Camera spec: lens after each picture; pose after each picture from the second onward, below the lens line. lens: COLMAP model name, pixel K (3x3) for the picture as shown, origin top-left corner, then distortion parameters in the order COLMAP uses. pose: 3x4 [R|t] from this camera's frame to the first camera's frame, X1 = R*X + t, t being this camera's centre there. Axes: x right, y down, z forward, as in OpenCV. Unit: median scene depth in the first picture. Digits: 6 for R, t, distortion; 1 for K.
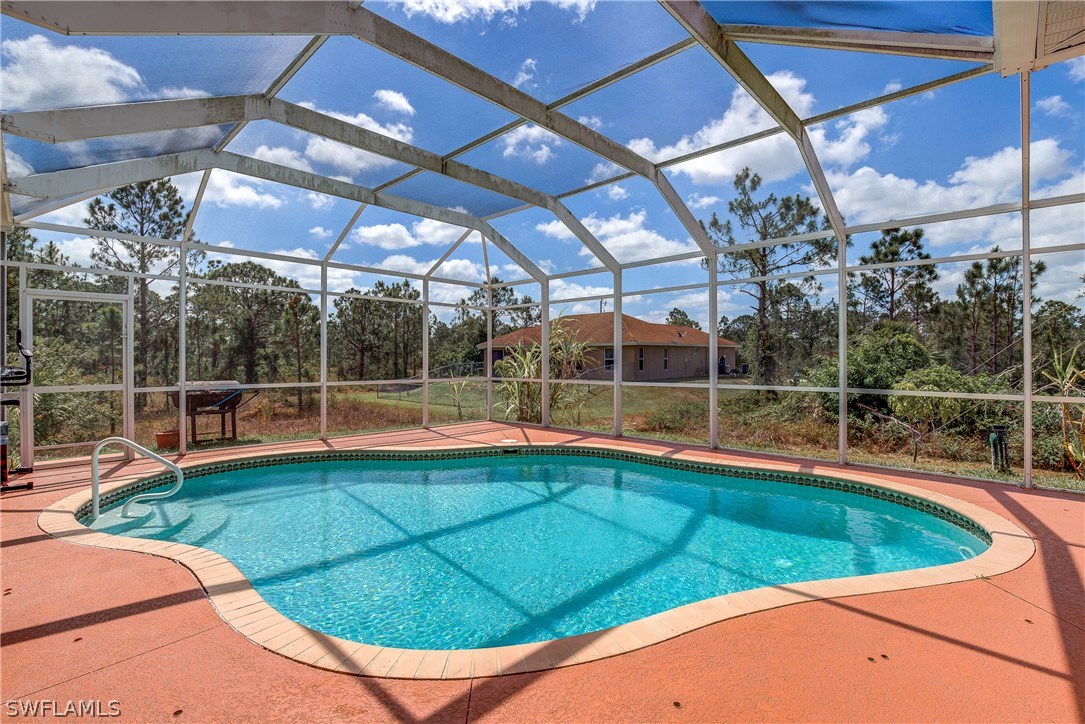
lens RADIAL K [[494.6, 0, 543.7], [0, 494.6, 360.9], [0, 0, 1]] dist [-0.021728, 0.003968]
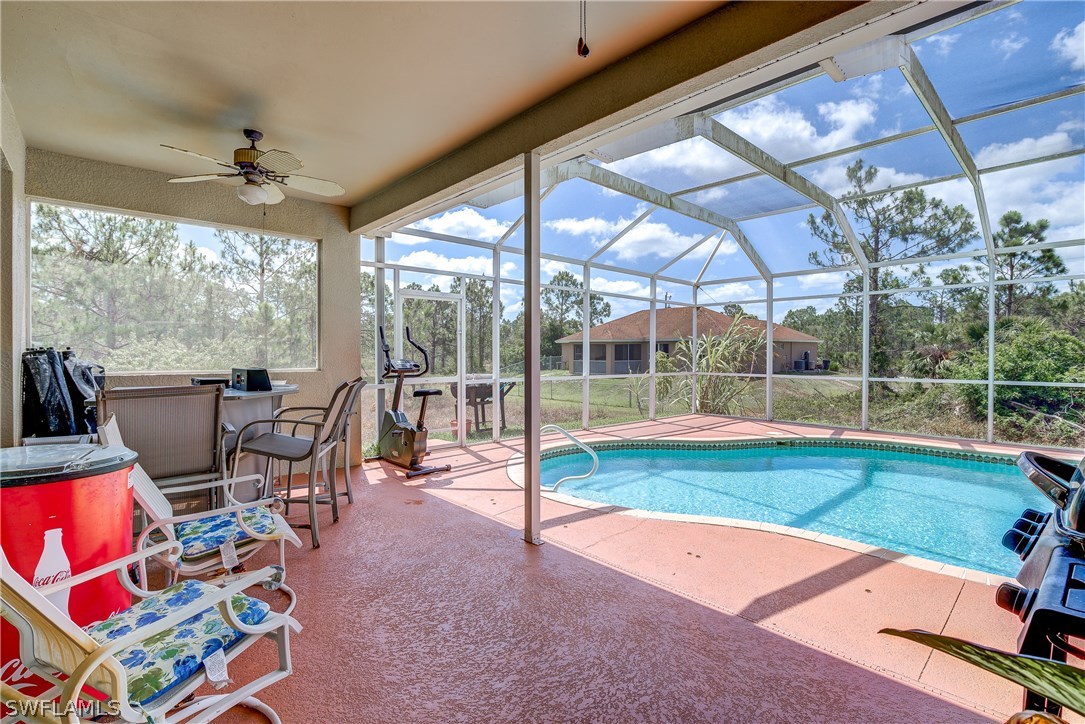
lens RADIAL K [[494.6, 0, 542.6], [0, 494.6, 360.2], [0, 0, 1]] dist [-0.021728, 0.003968]
pose [[0.997512, 0.006308, -0.070208, -0.149866], [-0.005548, 0.999924, 0.011011, -0.000318], [0.070272, -0.010594, 0.997472, -0.021811]]
